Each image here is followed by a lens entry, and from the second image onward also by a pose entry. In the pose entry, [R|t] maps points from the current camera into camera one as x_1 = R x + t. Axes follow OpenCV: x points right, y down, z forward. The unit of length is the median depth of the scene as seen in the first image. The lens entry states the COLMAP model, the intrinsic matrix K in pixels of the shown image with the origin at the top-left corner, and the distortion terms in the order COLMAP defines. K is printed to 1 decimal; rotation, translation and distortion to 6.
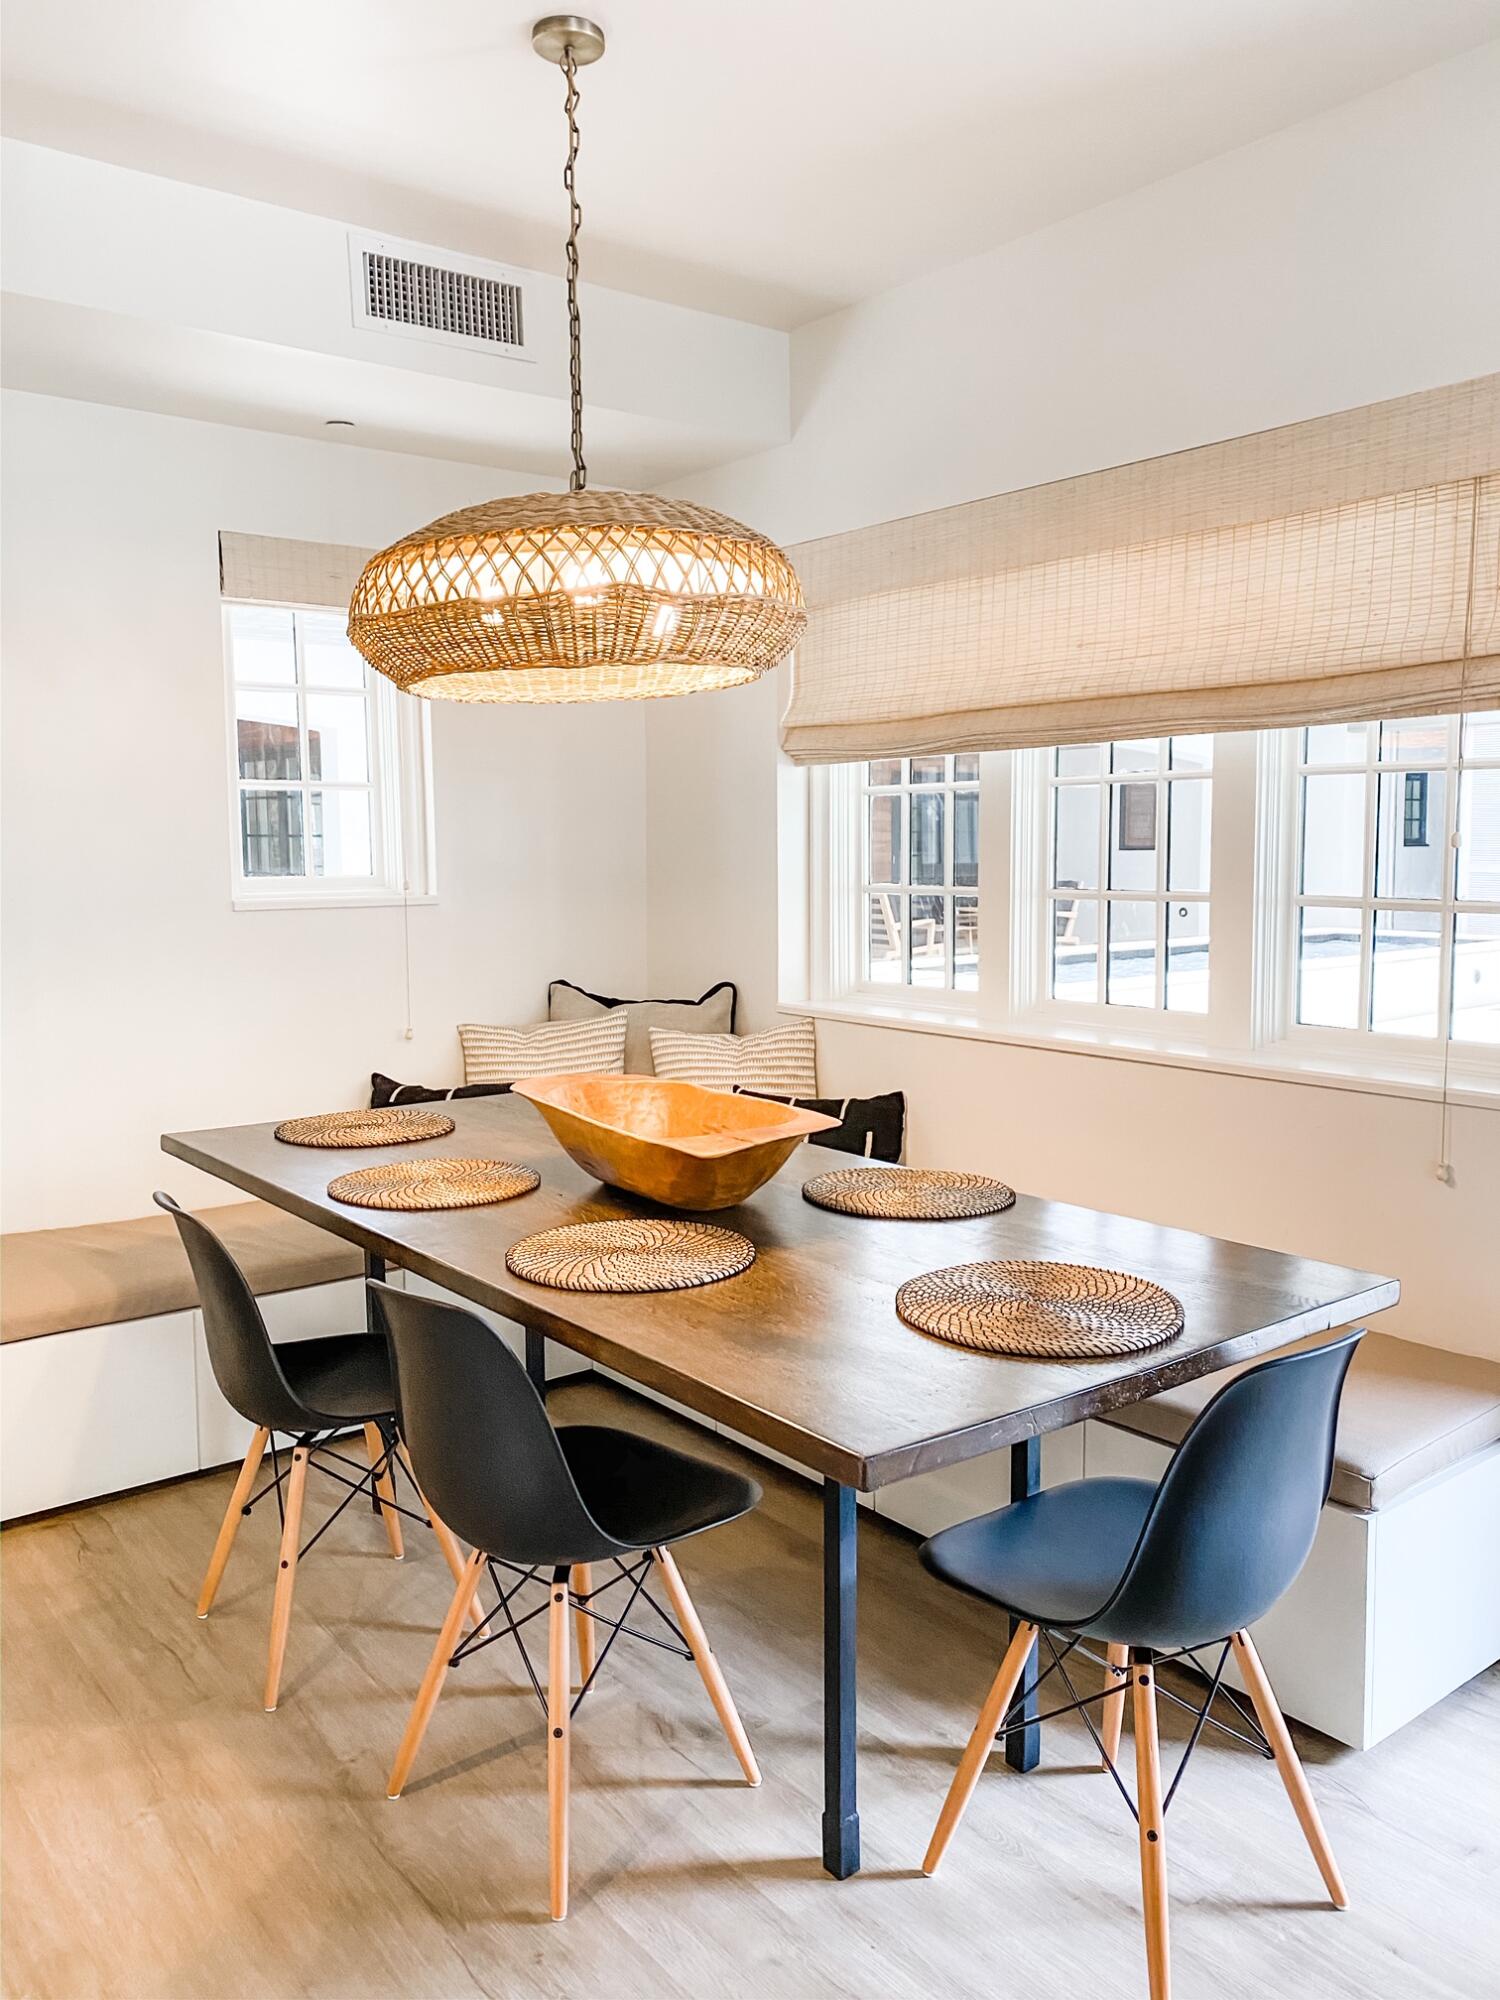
lens RADIAL K [[1525.9, 0, 750.0], [0, 1525.9, 1000.0], [0, 0, 1]] dist [-0.125918, -0.000380]
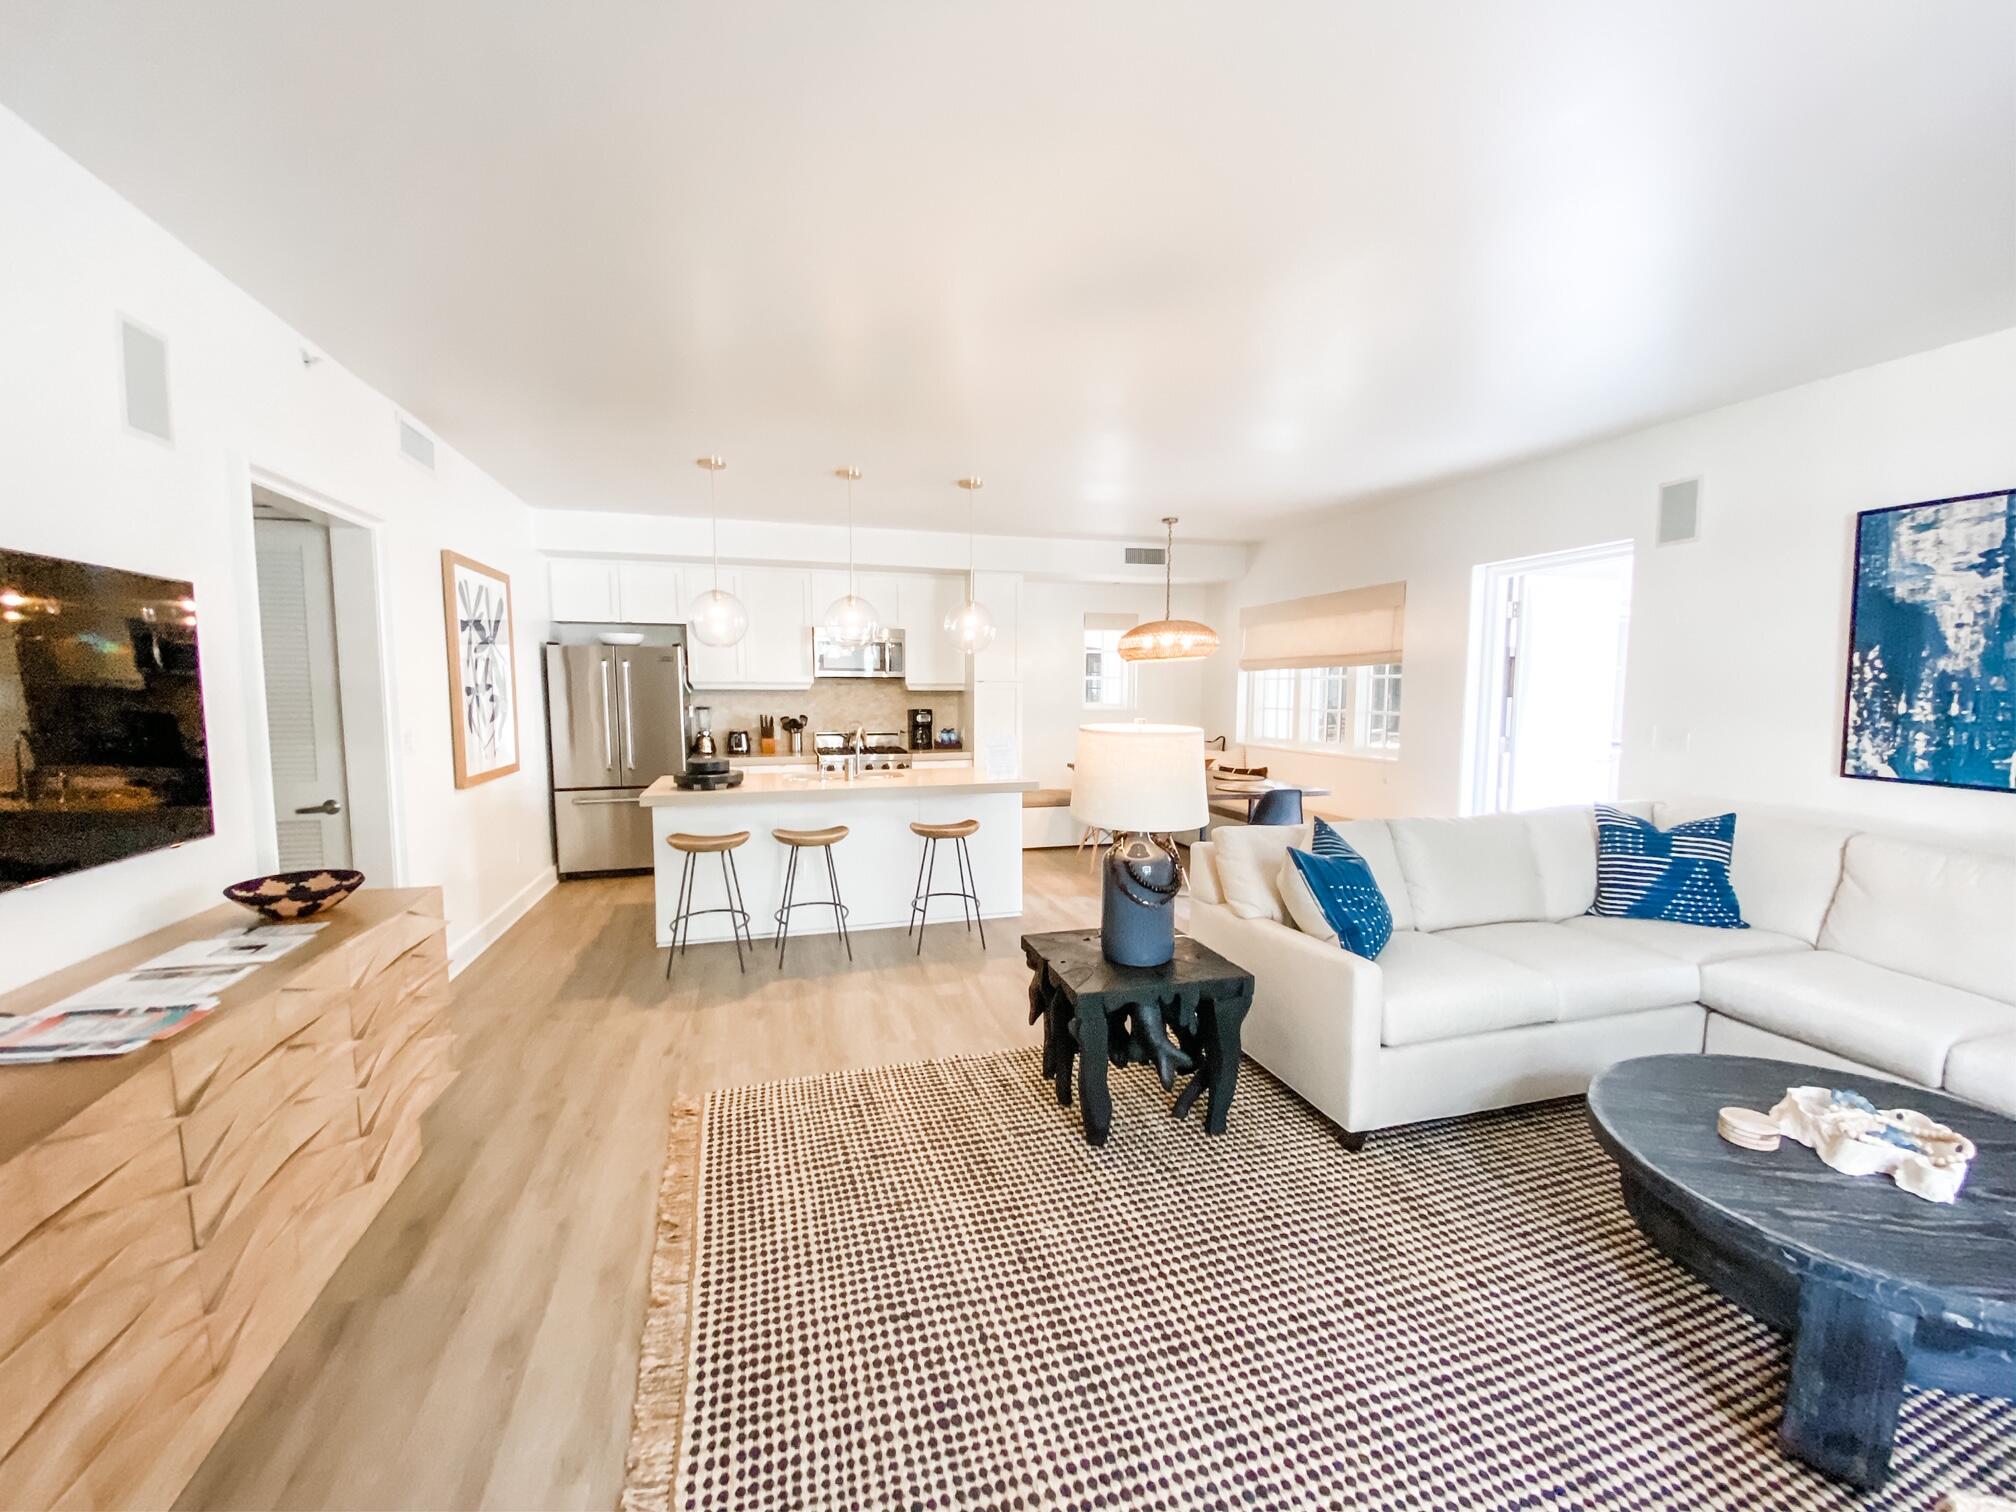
lens RADIAL K [[804.9, 0, 1008.0], [0, 804.9, 756.0], [0, 0, 1]] dist [0.000070, -0.000001]
pose [[0.930808, 0.040180, -0.363293, 0.240721], [-0.054726, 0.998056, -0.029832, 0.141063], [0.361388, 0.047649, 0.931197, -1.050557]]
